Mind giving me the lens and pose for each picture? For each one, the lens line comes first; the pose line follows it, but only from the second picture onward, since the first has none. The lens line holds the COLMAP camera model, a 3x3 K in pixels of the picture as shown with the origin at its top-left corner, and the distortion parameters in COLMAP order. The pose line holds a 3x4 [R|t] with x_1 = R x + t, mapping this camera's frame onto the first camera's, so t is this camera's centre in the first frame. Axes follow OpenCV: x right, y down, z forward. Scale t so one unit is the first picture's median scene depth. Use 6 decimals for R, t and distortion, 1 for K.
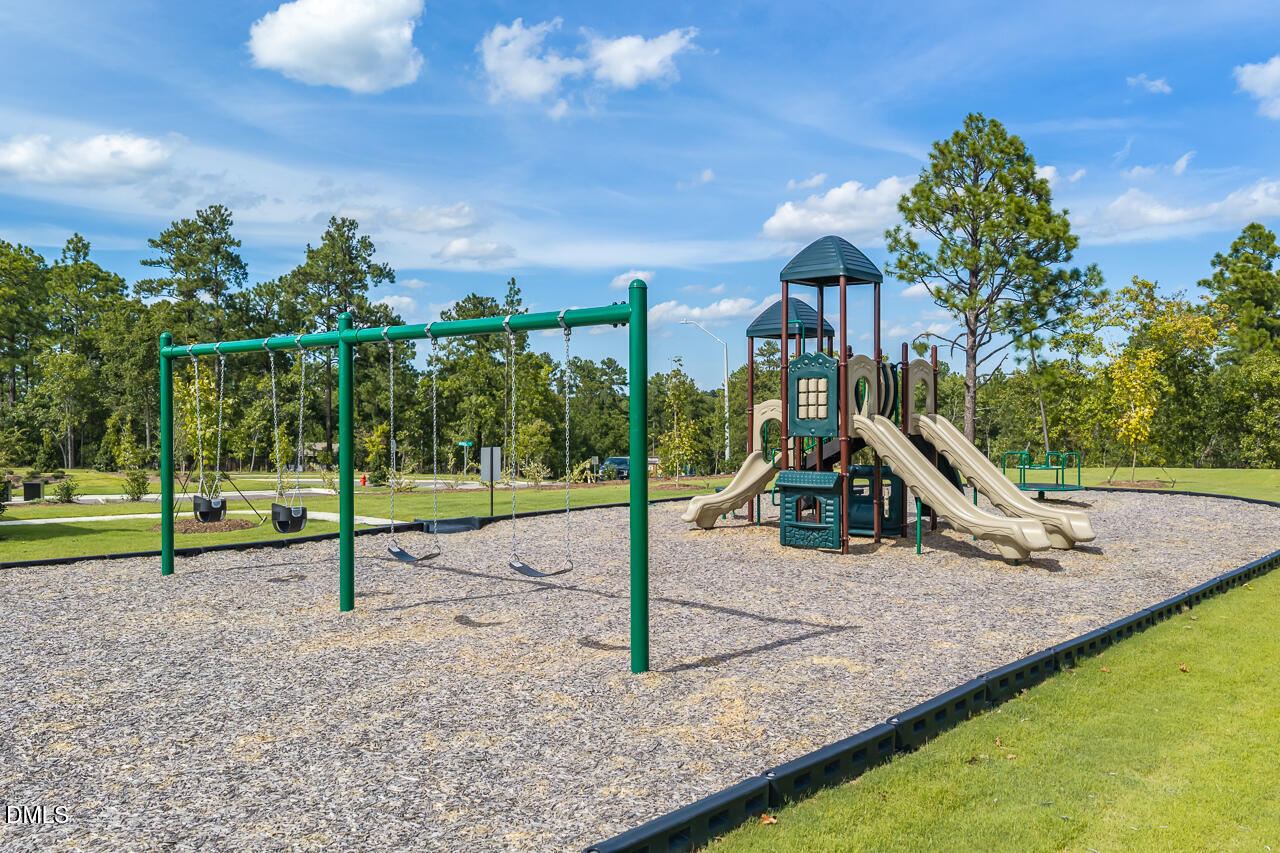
lens RADIAL K [[1049.1, 0, 650.6], [0, 1049.1, 425.5], [0, 0, 1]] dist [0.001224, -0.015428]
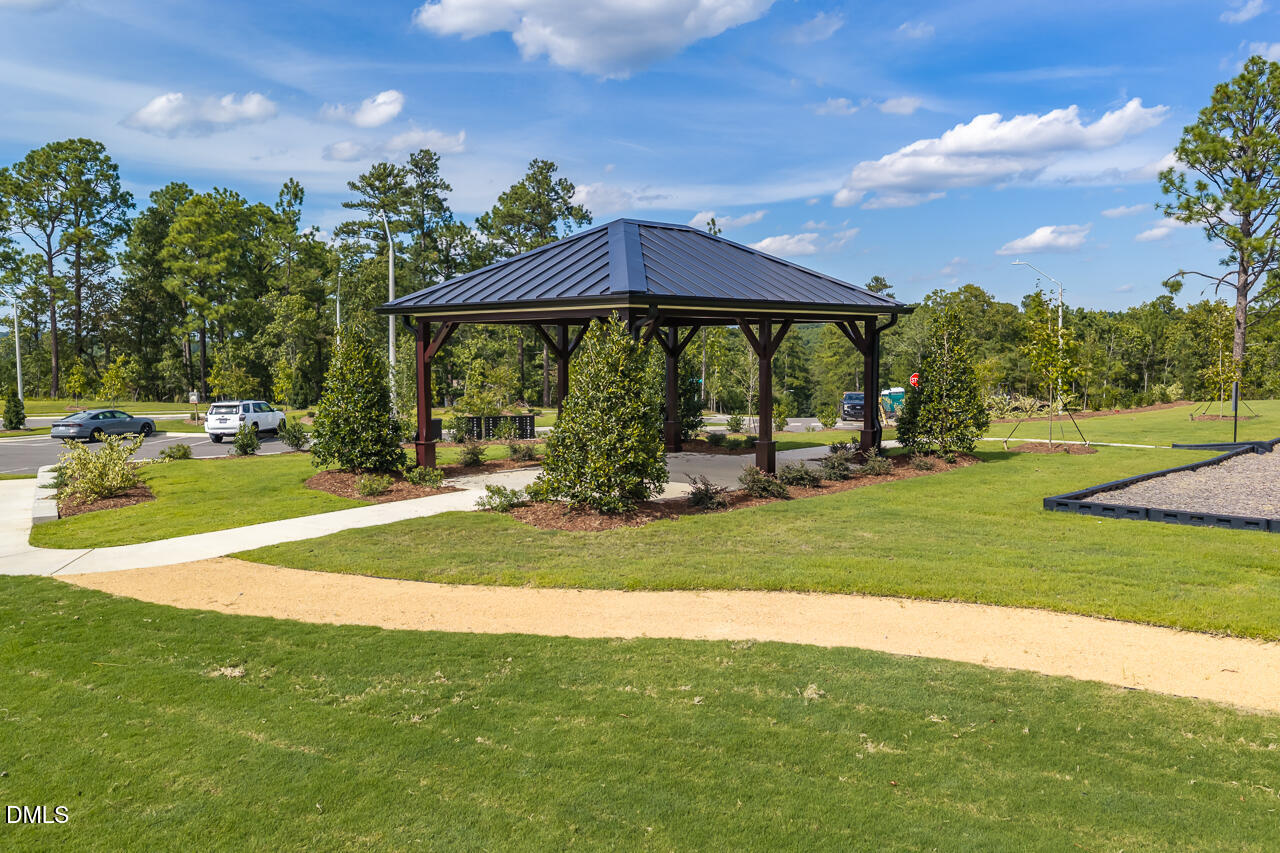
lens RADIAL K [[1049.1, 0, 642.9], [0, 1049.1, 431.1], [0, 0, 1]] dist [0.001224, -0.015428]
pose [[0.999712, -0.002850, -0.023848, -0.271326], [0.004419, 0.997810, 0.065999, -0.001305], [0.023608, -0.066085, 0.997535, -0.061171]]
